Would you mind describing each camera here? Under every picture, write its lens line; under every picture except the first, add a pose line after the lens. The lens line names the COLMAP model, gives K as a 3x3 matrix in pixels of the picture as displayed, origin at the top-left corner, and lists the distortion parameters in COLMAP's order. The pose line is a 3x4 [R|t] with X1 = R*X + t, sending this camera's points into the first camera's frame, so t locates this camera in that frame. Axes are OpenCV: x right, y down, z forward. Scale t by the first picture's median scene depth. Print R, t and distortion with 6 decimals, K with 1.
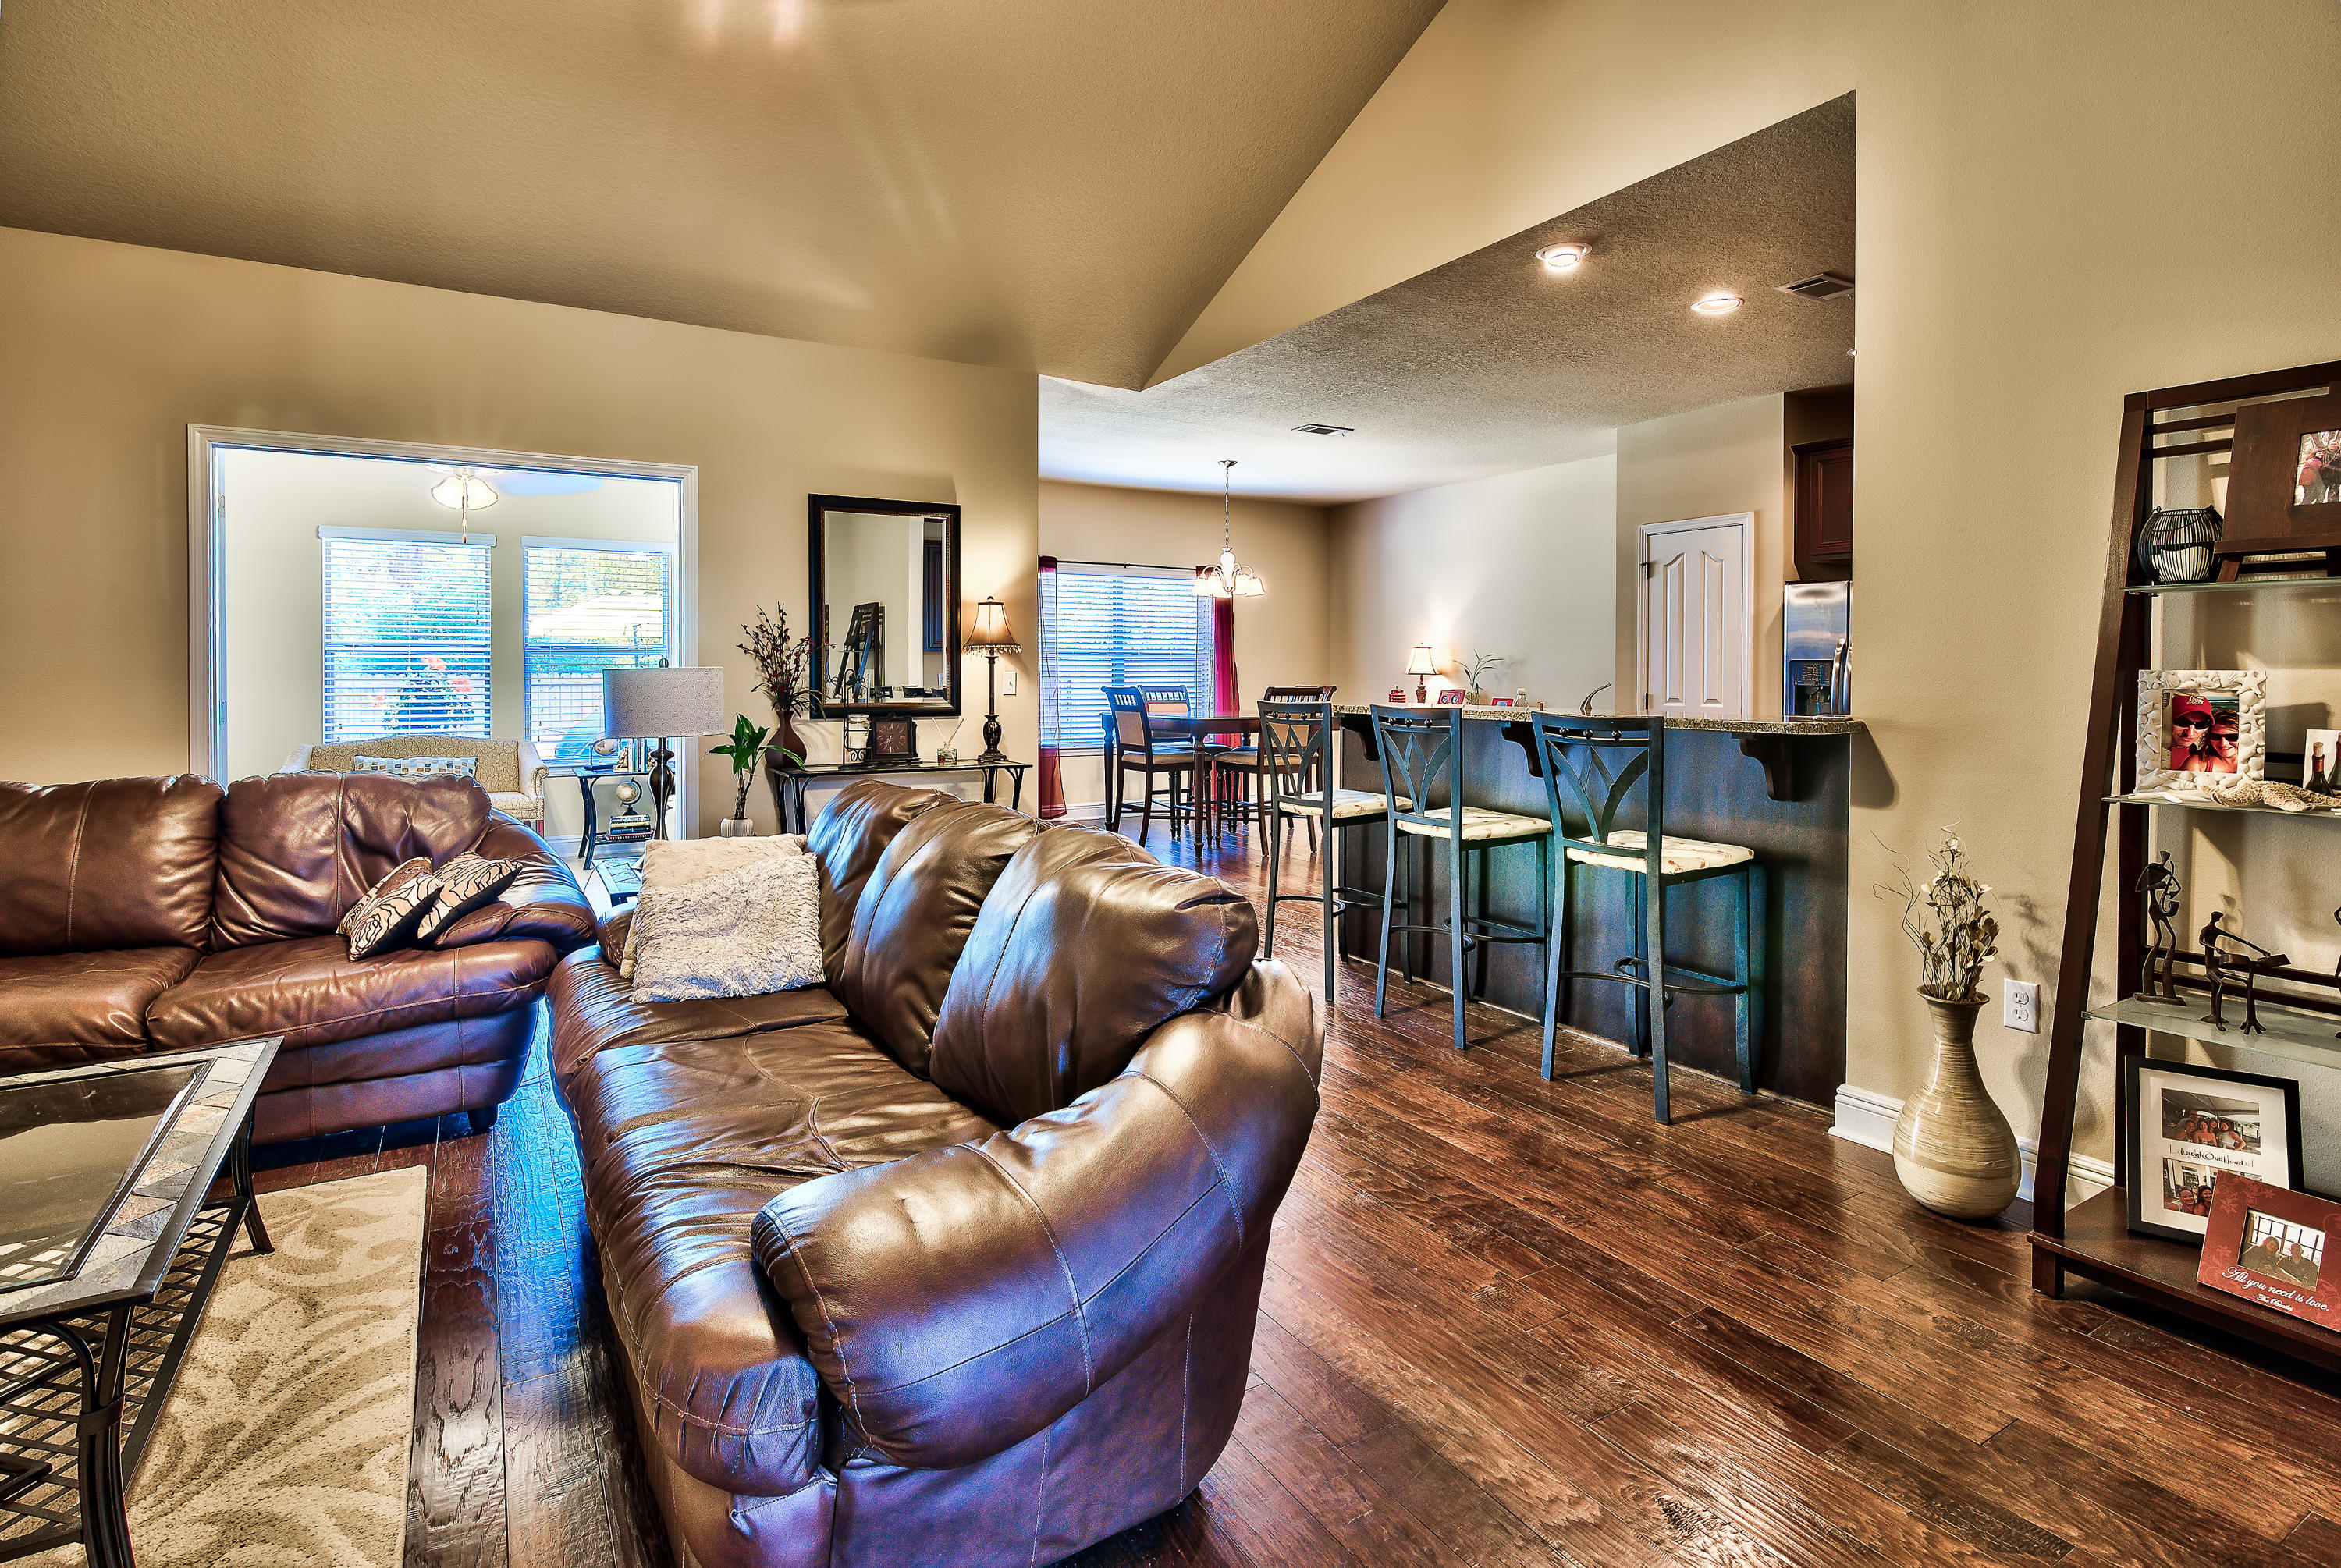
lens RADIAL K [[1118.9, 0, 1173.7], [0, 1118.9, 689.0], [0, 0, 1]] dist [-0.001203, 0.000244]
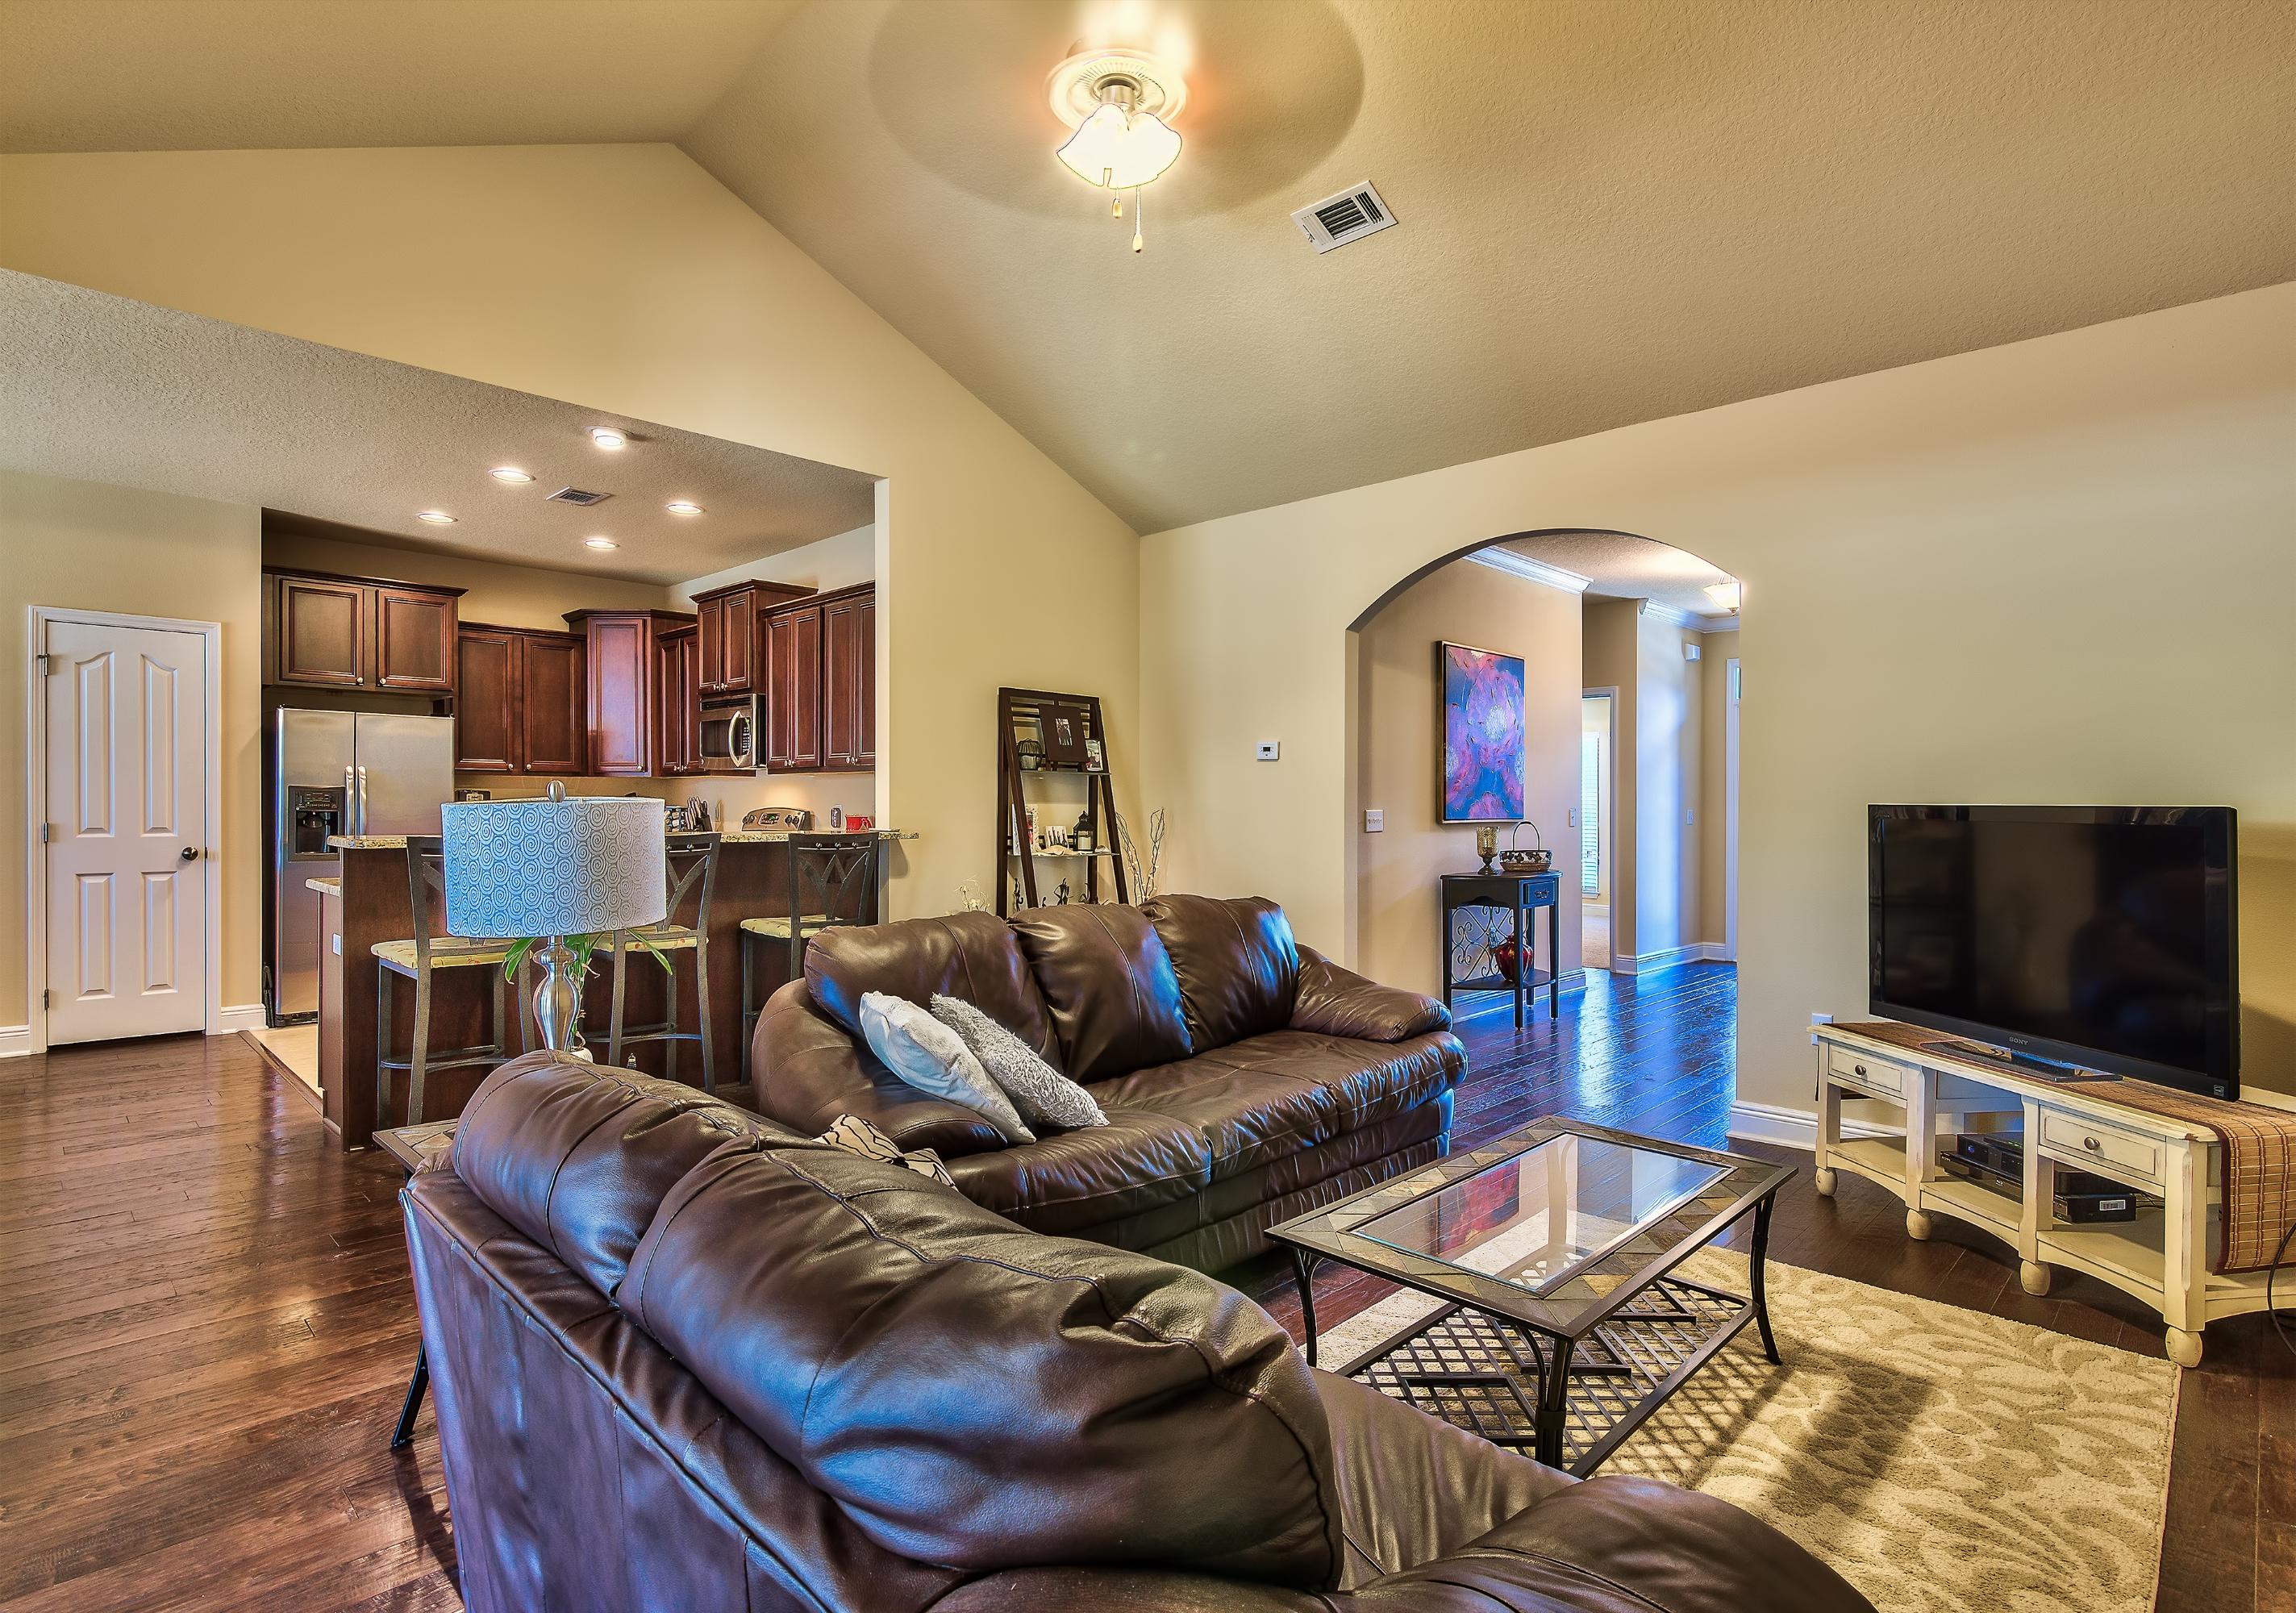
lens RADIAL K [[1168.2, 0, 1148.0], [0, 1168.2, 806.5], [0, 0, 1]] dist [-0.004644, -0.000639]
pose [[-0.215901, -0.004087, 0.976407, -0.684390], [0.004359, 0.999977, 0.005149, -0.009451], [-0.976406, 0.005368, -0.215878, 0.524679]]
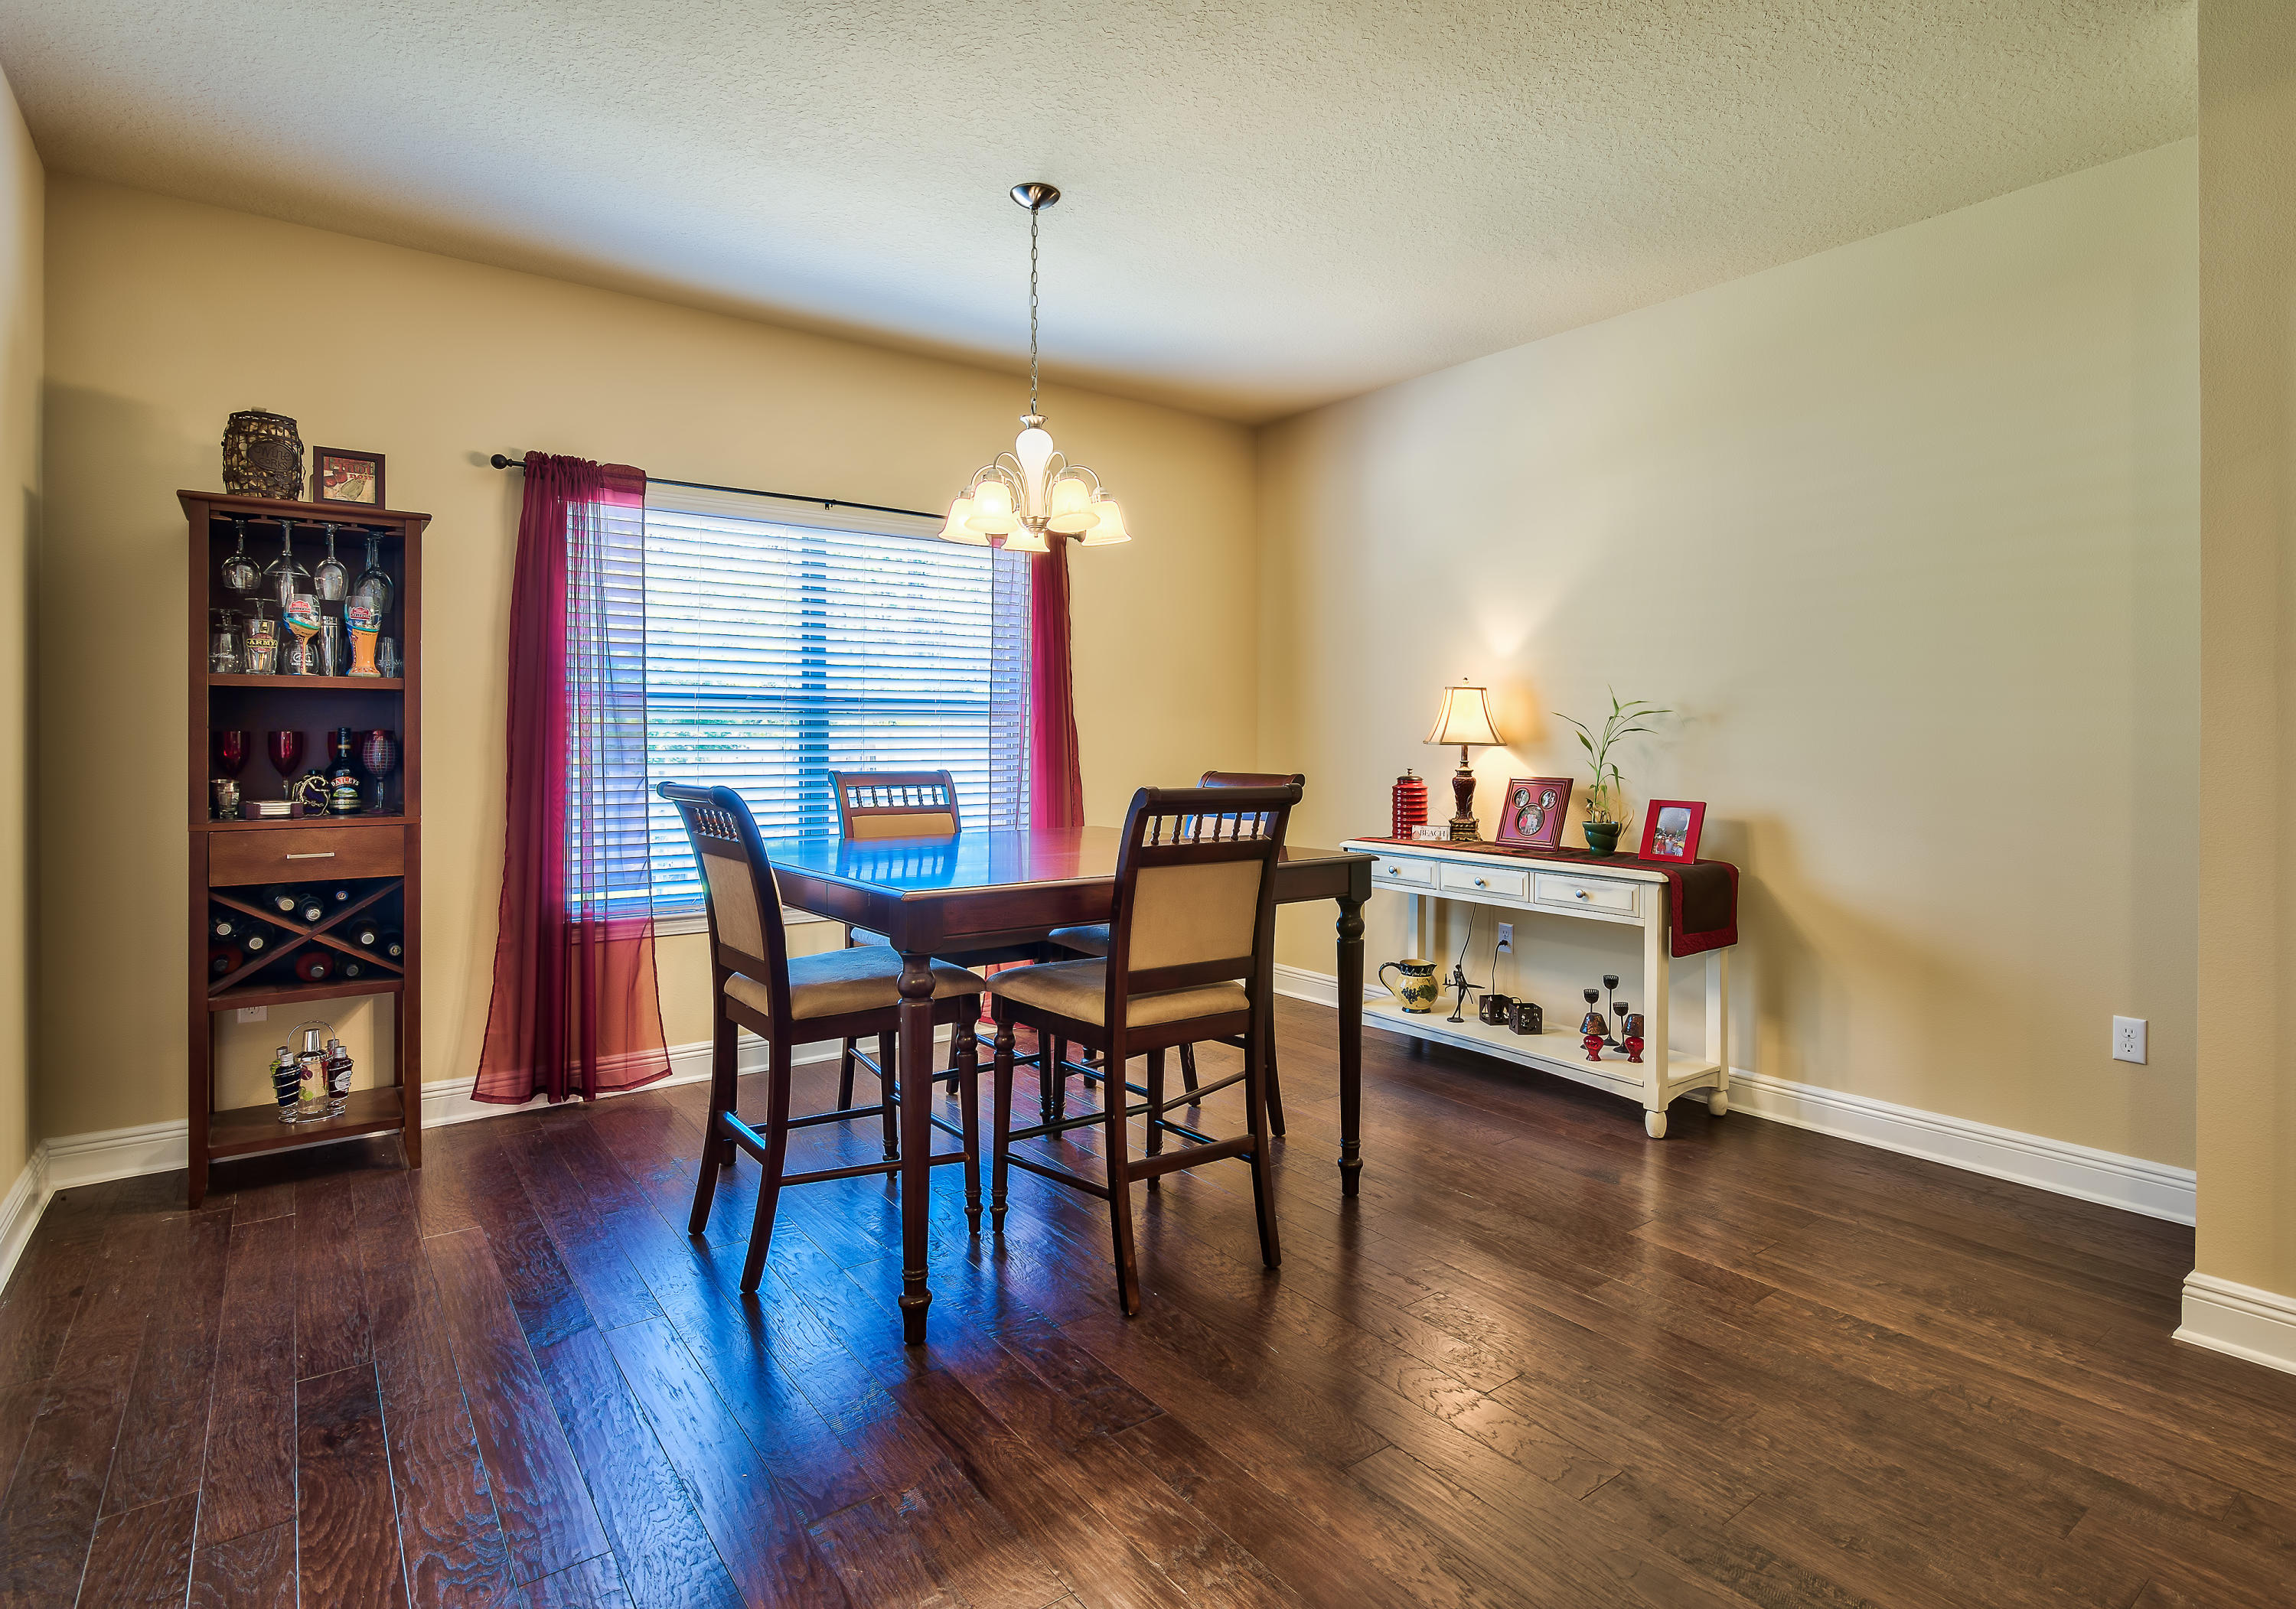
lens RADIAL K [[1155.0, 0, 1143.1], [0, 1155.0, 749.0], [0, 0, 1]] dist [-0.000616, -0.000028]
pose [[0.996925, -0.000972, 0.078359, 0.080210], [0.001439, 0.999982, -0.005903, -0.013974], [-0.078352, 0.005998, 0.996908, 0.897107]]
